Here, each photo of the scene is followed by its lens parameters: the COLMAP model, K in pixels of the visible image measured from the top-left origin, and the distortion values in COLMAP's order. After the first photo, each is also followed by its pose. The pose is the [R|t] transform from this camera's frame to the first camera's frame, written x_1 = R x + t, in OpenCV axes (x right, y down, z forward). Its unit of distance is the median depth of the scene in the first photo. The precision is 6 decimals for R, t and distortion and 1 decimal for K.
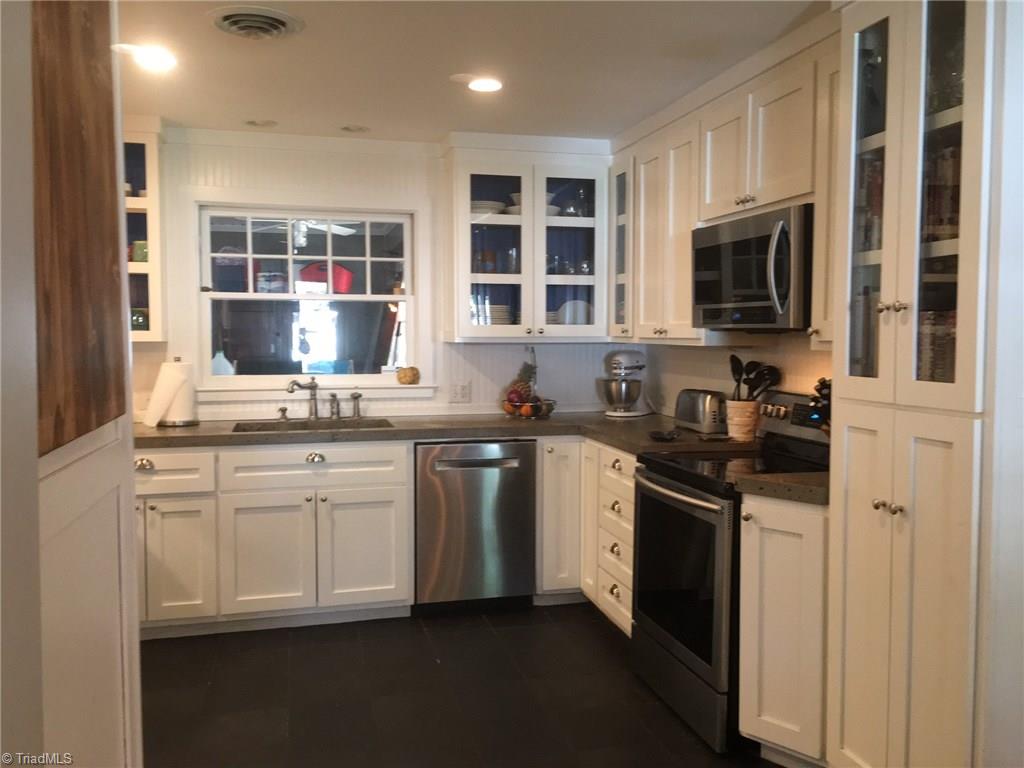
lens RADIAL K [[861.5, 0, 512.0], [0, 861.5, 384.0], [0, 0, 1]] dist [0.010770, -0.004893]
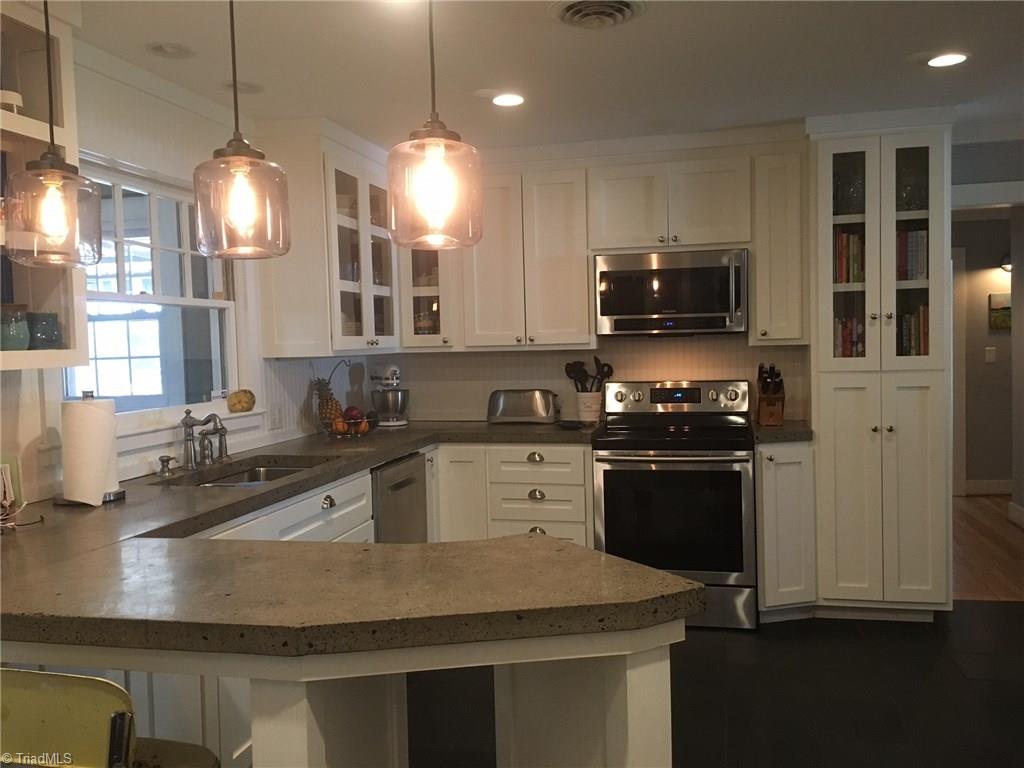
lens RADIAL K [[861.5, 0, 512.0], [0, 861.5, 384.0], [0, 0, 1]] dist [0.010770, -0.004893]
pose [[0.477635, -0.057305, 0.876687, -0.789959], [0.078948, 0.996633, 0.022133, -0.026171], [-0.875004, 0.058642, 0.480551, 0.432357]]
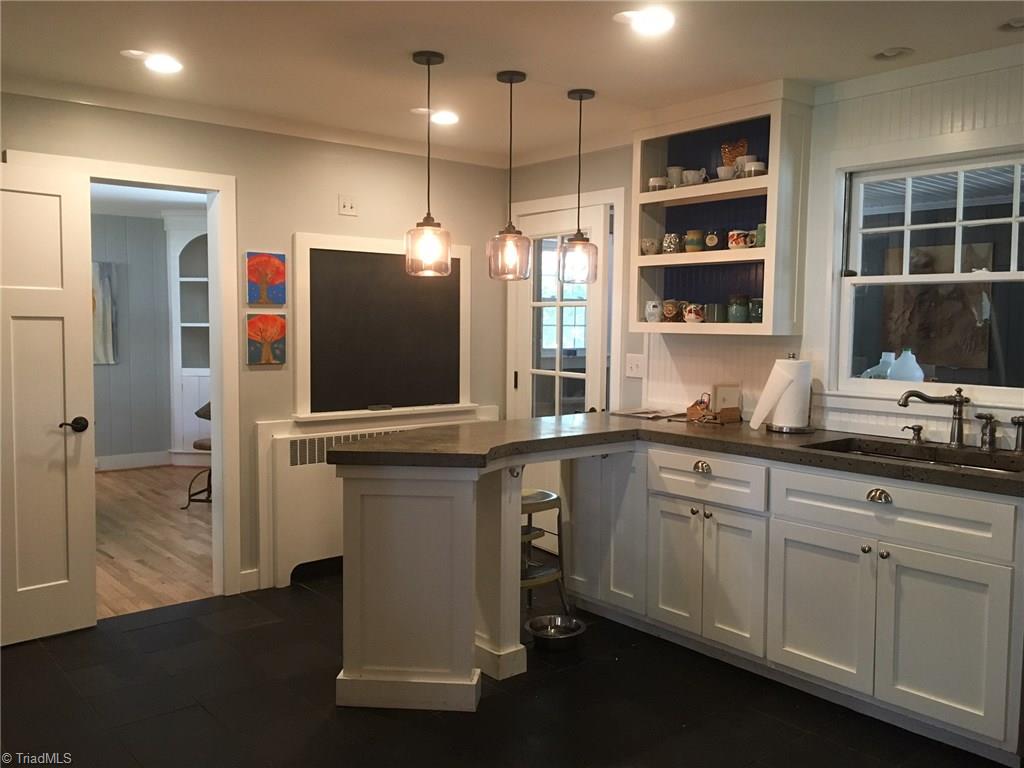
lens RADIAL K [[861.5, 0, 512.0], [0, 861.5, 384.0], [0, 0, 1]] dist [0.010770, -0.004893]
pose [[0.418271, 0.069368, -0.905670, 0.286031], [-0.061860, 0.996940, 0.047789, -0.024677], [0.906213, 0.036036, 0.421282, 0.379773]]
